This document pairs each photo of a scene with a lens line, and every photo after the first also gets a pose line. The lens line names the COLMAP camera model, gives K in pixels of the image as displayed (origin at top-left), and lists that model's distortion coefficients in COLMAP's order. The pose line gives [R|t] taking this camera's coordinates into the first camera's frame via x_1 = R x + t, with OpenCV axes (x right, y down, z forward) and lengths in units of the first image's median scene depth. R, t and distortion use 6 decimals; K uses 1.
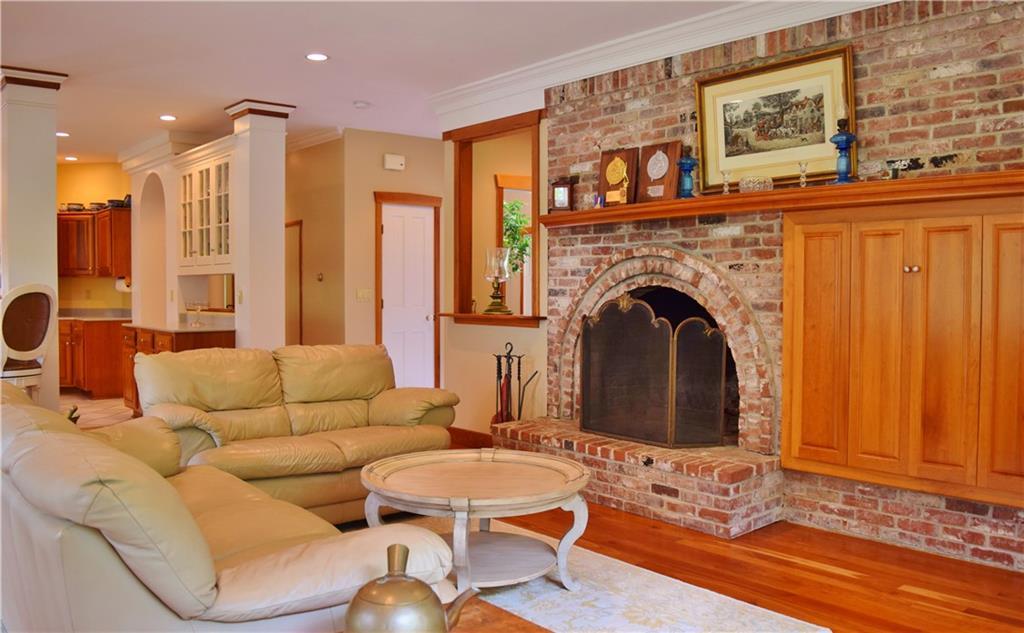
lens RADIAL K [[836.1, 0, 511.9], [0, 836.1, 315.2], [0, 0, 1]] dist [-0.086561, -0.004144]
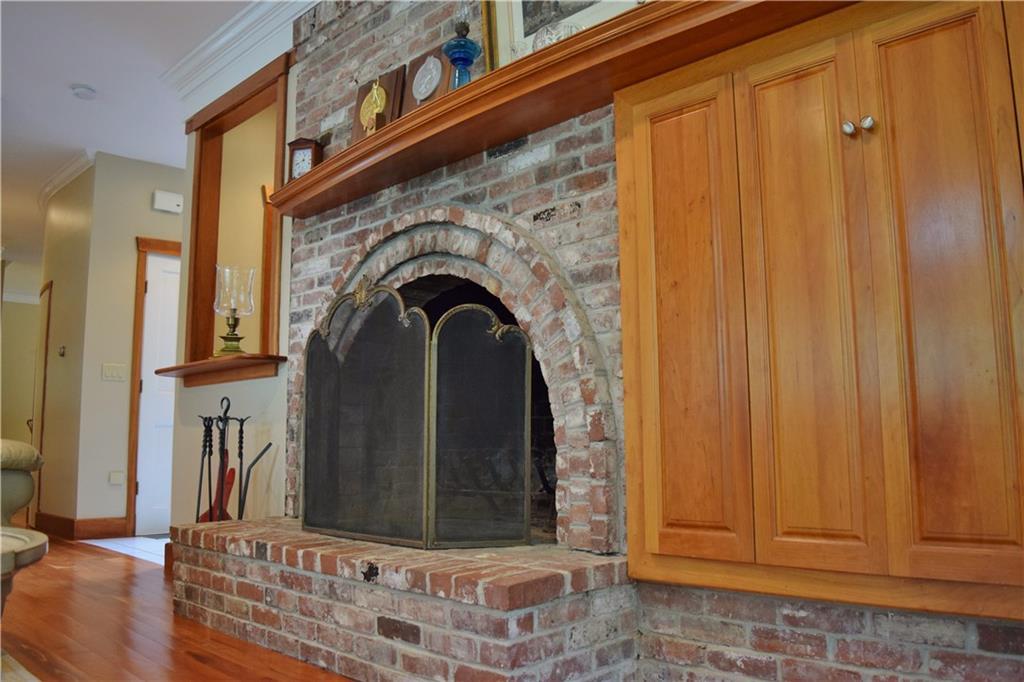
lens RADIAL K [[818.7, 0, 513.3], [0, 818.7, 339.9], [0, 0, 1]] dist [-0.087497, 0.000770]
pose [[0.996598, 0.001263, 0.082406, 0.202422], [0.011963, 0.987075, -0.159813, 0.112500], [-0.081542, 0.160255, 0.983702, 0.469089]]
